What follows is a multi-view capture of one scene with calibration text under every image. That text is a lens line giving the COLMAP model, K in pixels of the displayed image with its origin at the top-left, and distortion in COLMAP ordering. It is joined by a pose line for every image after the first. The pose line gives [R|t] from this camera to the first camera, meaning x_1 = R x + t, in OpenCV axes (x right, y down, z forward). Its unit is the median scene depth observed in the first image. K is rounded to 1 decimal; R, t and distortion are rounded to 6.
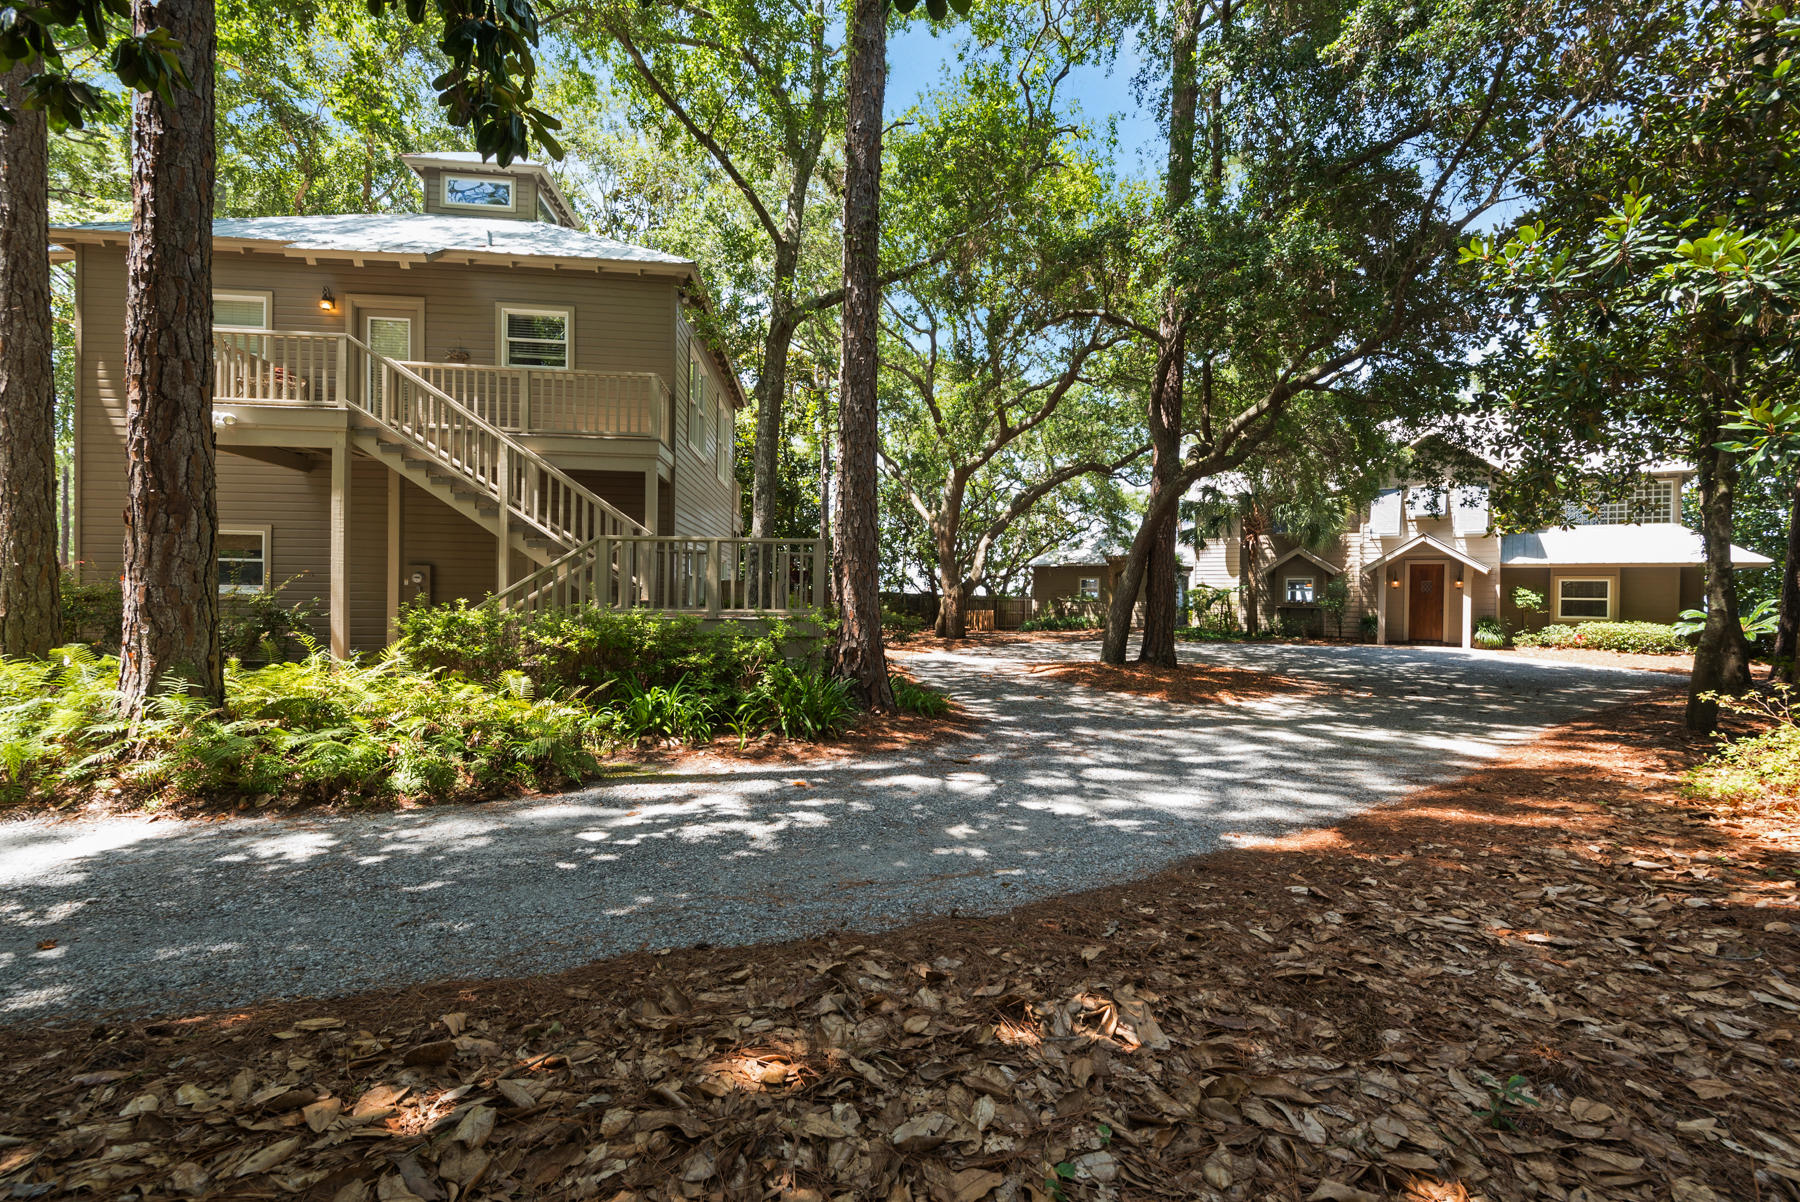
lens RADIAL K [[826.8, 0, 900.0], [0, 826.8, 601.0], [0, 0, 1]] dist [0.033712, -0.017490]
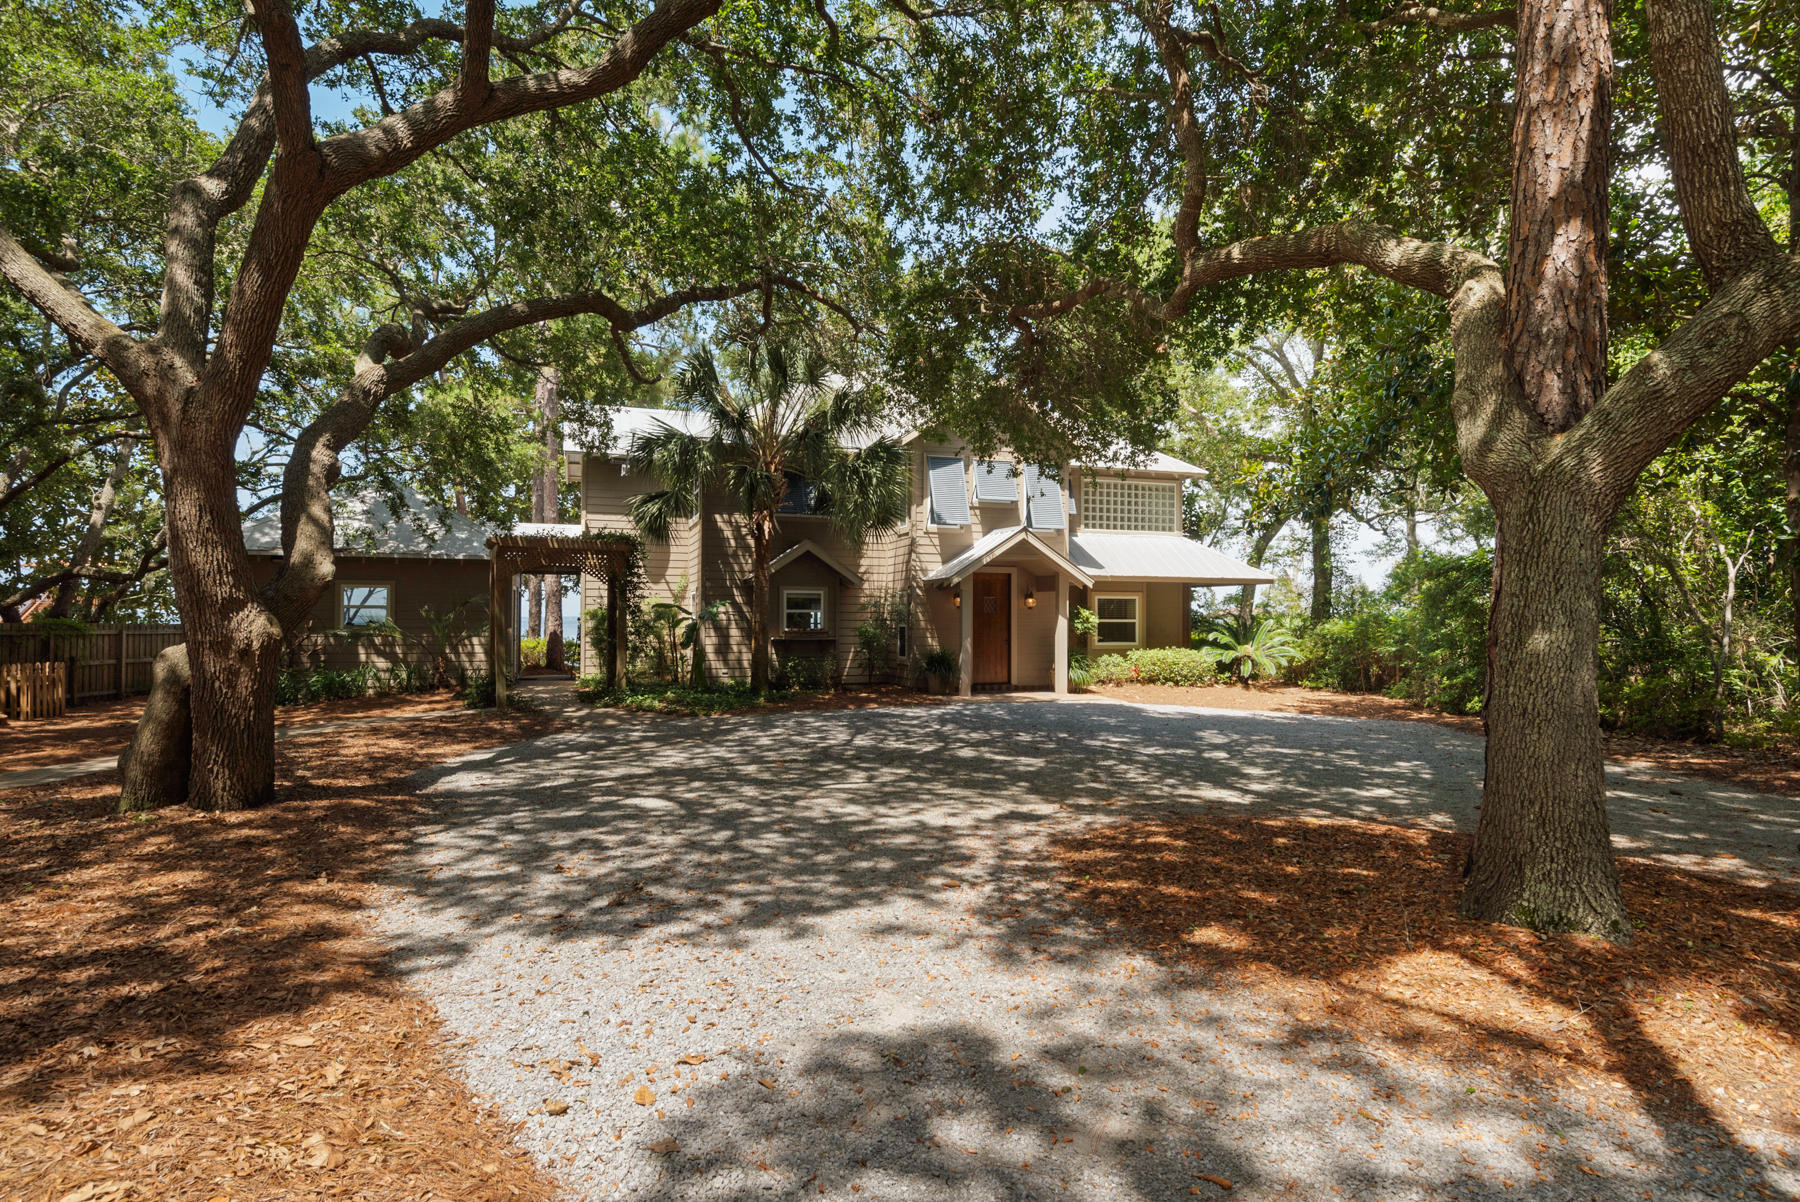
lens RADIAL K [[939.5, 0, 843.8], [0, 939.5, 613.3], [0, 0, 1]] dist [0.001352, 0.000033]
pose [[0.621607, -0.010268, 0.783262, -0.056217], [0.006678, 0.999947, 0.007809, -0.018007], [-0.783301, 0.000377, 0.621643, 0.640050]]
